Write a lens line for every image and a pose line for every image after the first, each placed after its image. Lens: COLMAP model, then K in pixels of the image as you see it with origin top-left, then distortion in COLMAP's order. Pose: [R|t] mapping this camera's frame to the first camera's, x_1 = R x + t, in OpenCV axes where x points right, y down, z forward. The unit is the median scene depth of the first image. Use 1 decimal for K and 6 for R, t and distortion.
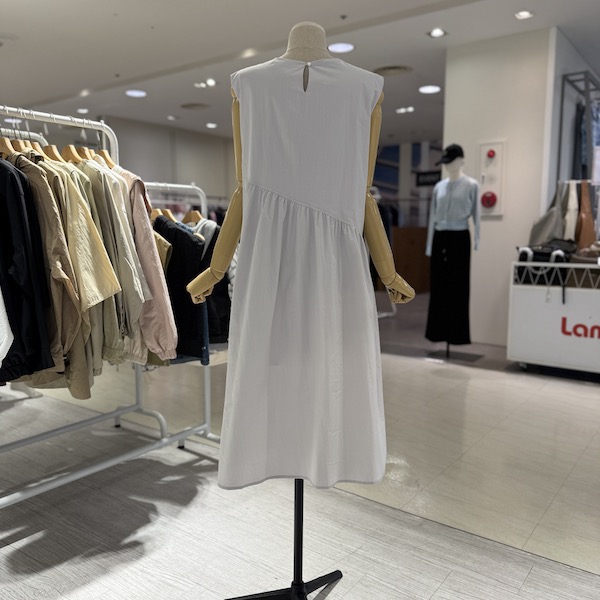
lens RADIAL K [[562.8, 0, 298.2], [0, 562.8, 299.0], [0, 0, 1]] dist [-0.017506, 0.000000]
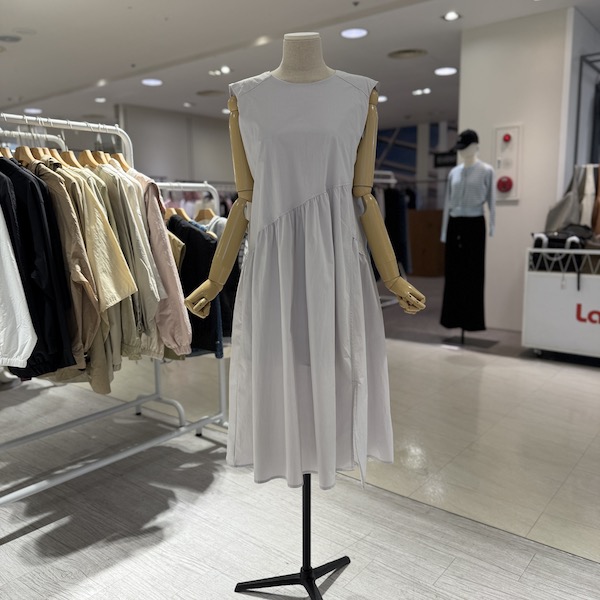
lens RADIAL K [[562.8, 0, 295.6], [0, 562.8, 296.7], [0, 0, 1]] dist [-0.017506, 0.000000]
pose [[0.999152, -0.008239, -0.040347, 0.017510], [0.009484, 0.999481, 0.030780, -0.026382], [0.040072, -0.031136, 0.998712, -0.028011]]
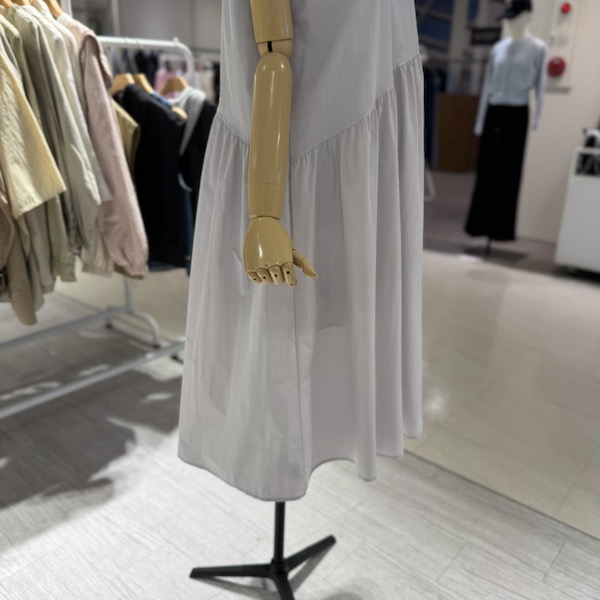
lens RADIAL K [[562.8, 0, 297.7], [0, 562.8, 300.9], [0, 0, 1]] dist [-0.017506, 0.000000]
pose [[0.997472, 0.046625, -0.053619, 0.037539], [-0.032865, 0.971769, 0.233633, -0.044945], [0.062998, -0.231280, 0.970845, 0.190943]]
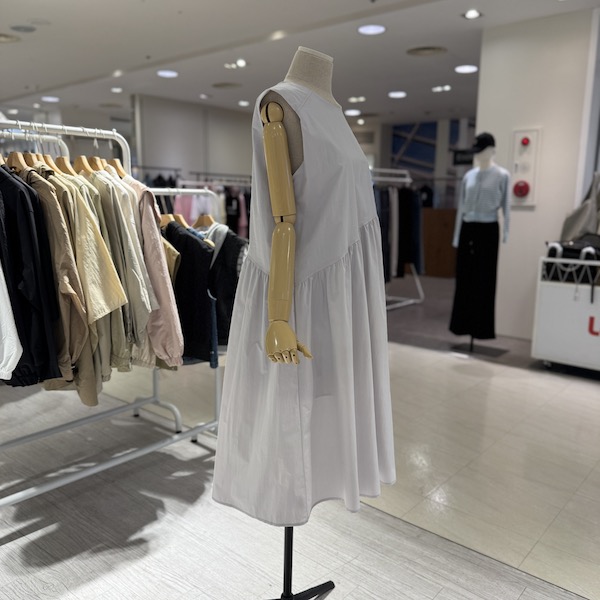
lens RADIAL K [[562.8, 0, 294.9], [0, 562.8, 297.8], [0, 0, 1]] dist [-0.017506, 0.000000]
pose [[0.997184, 0.025058, -0.070689, 0.049840], [-0.021492, 0.998479, 0.050766, -0.064896], [0.071854, -0.049103, 0.996206, -0.002458]]
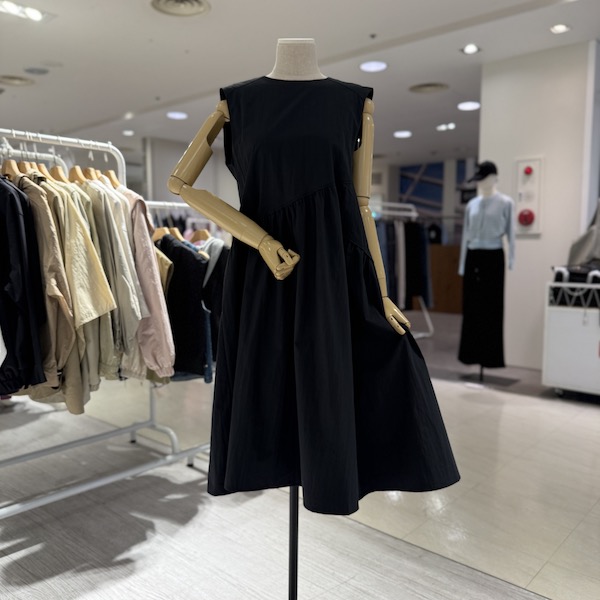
lens RADIAL K [[562.8, 0, 298.6], [0, 562.8, 299.4], [0, 0, 1]] dist [-0.017506, 0.000000]
pose [[0.995826, 0.010910, -0.090619, 0.082212], [-0.013706, 0.999447, -0.030294, -0.003326], [0.090239, 0.031410, 0.995425, 0.014926]]
